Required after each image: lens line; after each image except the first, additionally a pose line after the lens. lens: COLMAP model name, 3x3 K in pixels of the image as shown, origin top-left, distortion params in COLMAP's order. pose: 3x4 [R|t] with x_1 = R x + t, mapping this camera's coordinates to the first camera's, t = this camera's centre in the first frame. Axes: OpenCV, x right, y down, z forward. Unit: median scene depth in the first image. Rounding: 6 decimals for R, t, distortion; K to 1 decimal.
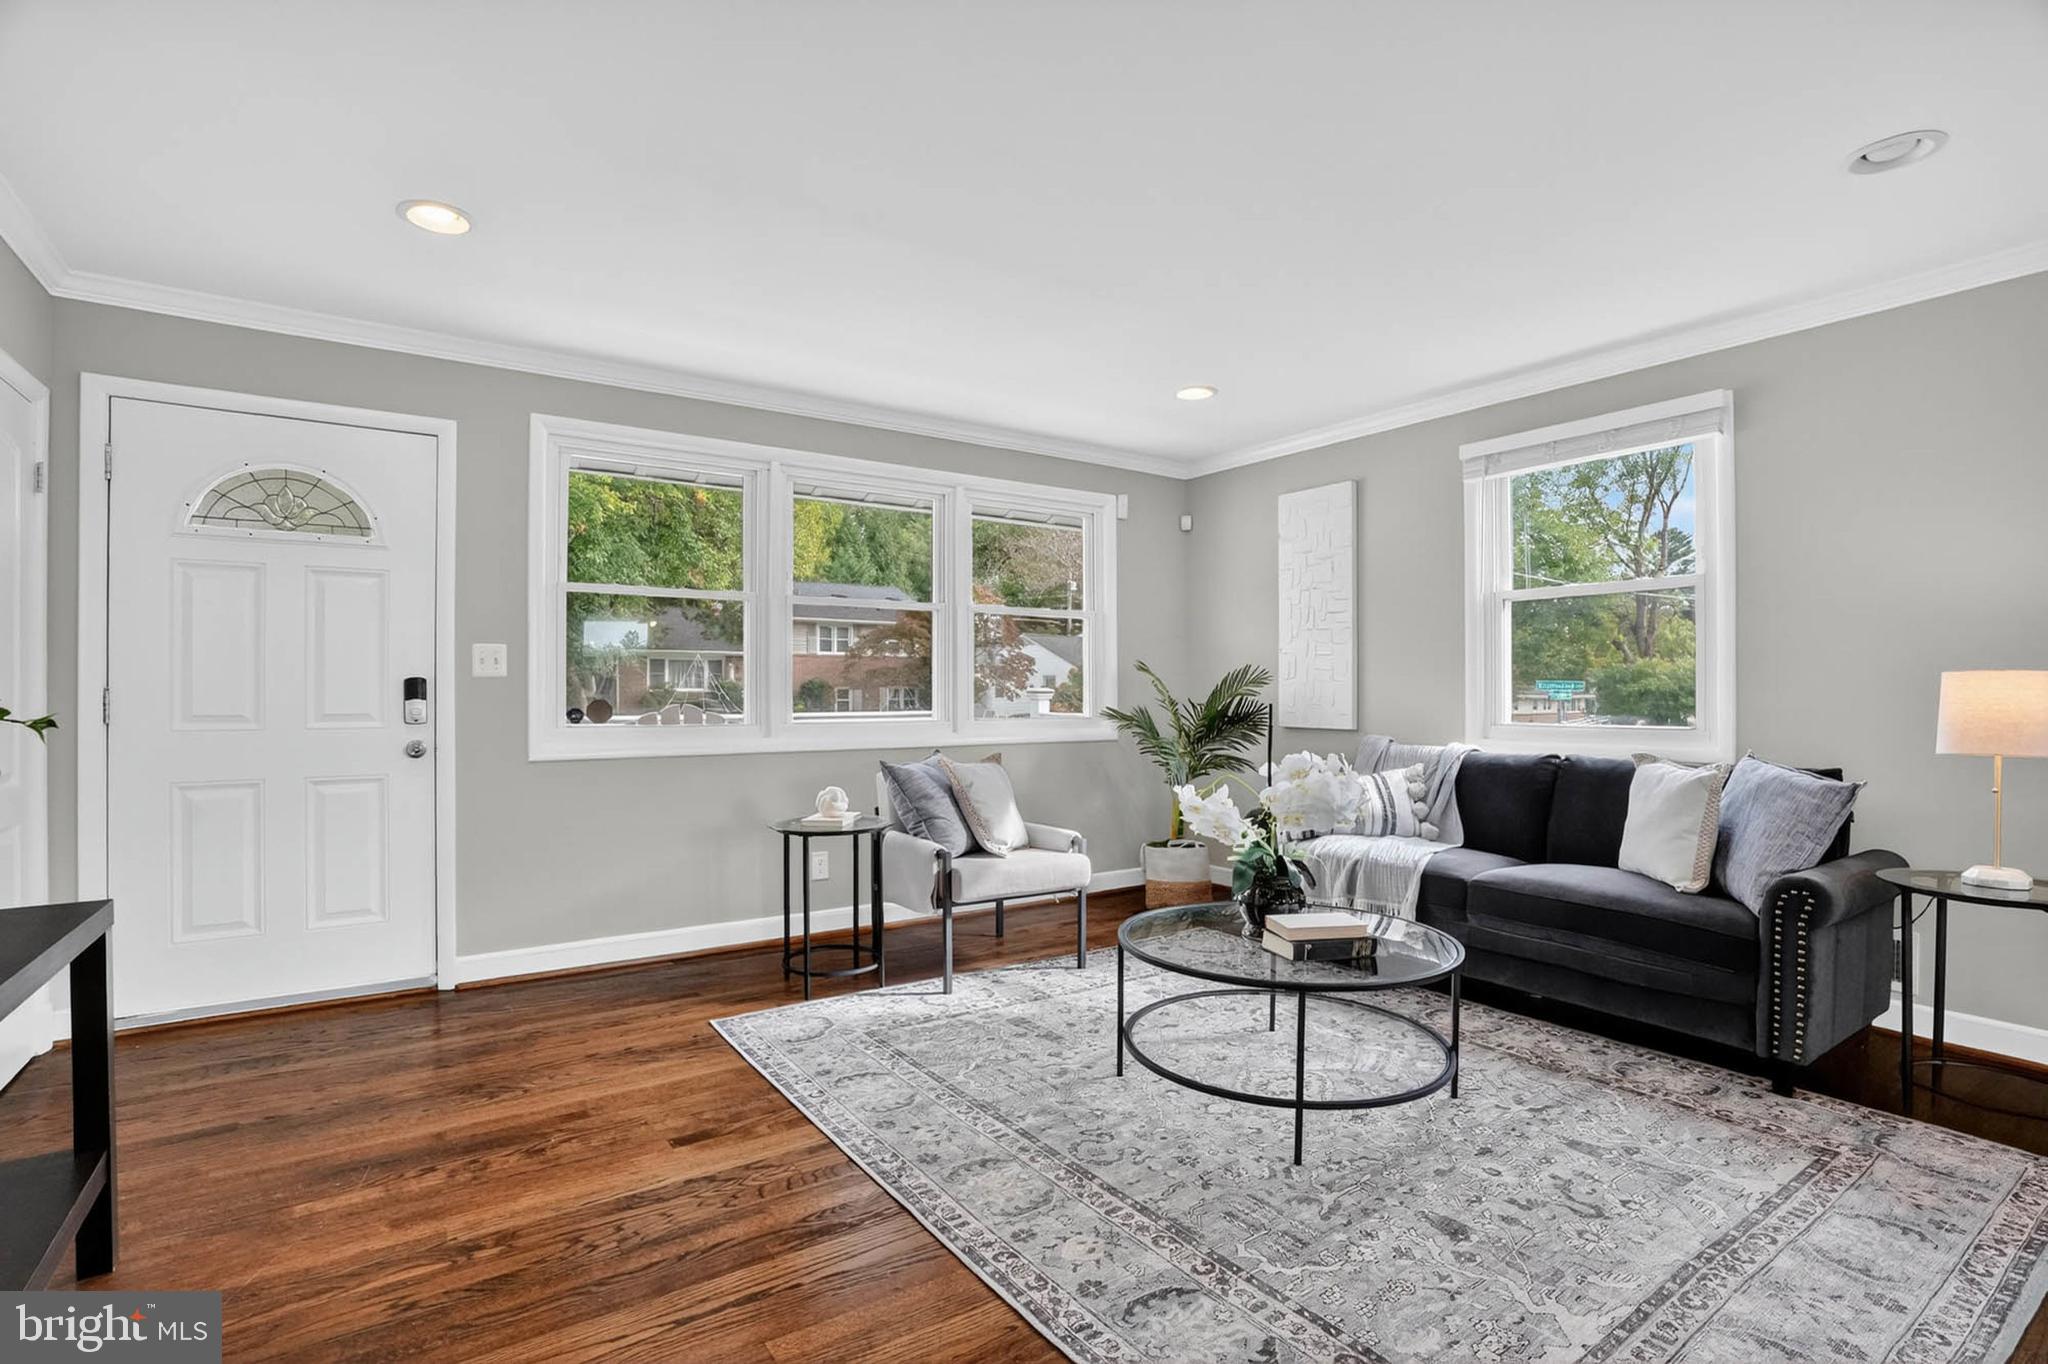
lens RADIAL K [[957.6, 0, 914.8], [0, 957.6, 693.0], [0, 0, 1]] dist [0.001379, 0.000266]
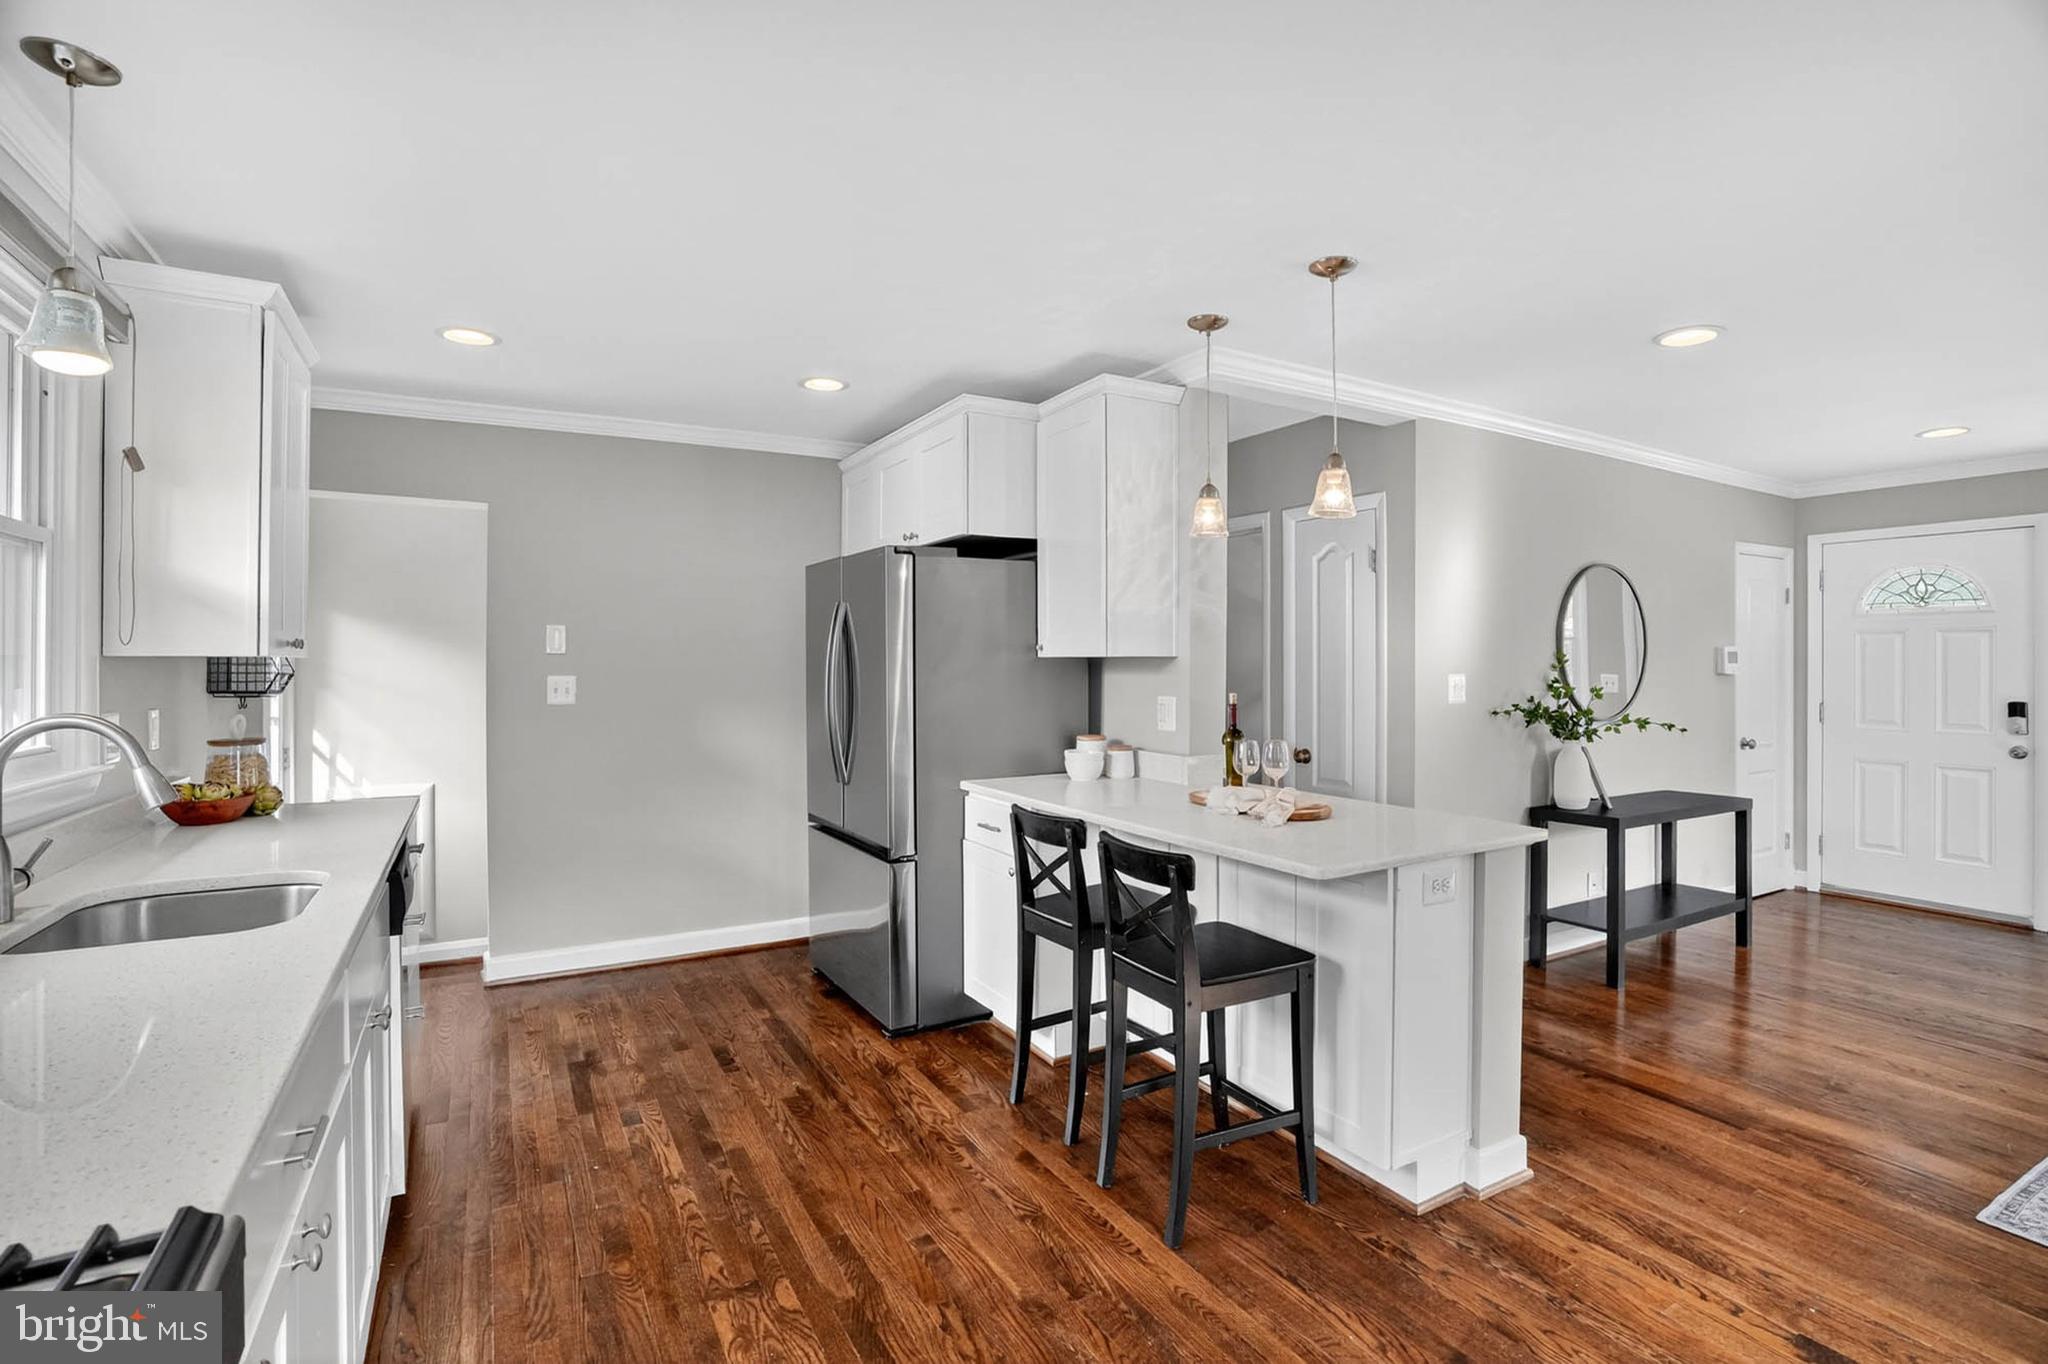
lens RADIAL K [[993.5, 0, 1044.5], [0, 993.5, 673.0], [0, 0, 1]] dist [-0.080378, 0.038089]
pose [[-0.003790, 0.009591, -0.999947, 0.766880], [0.000548, 0.999954, 0.009589, -0.062797], [0.999993, -0.000512, -0.003795, -0.371025]]
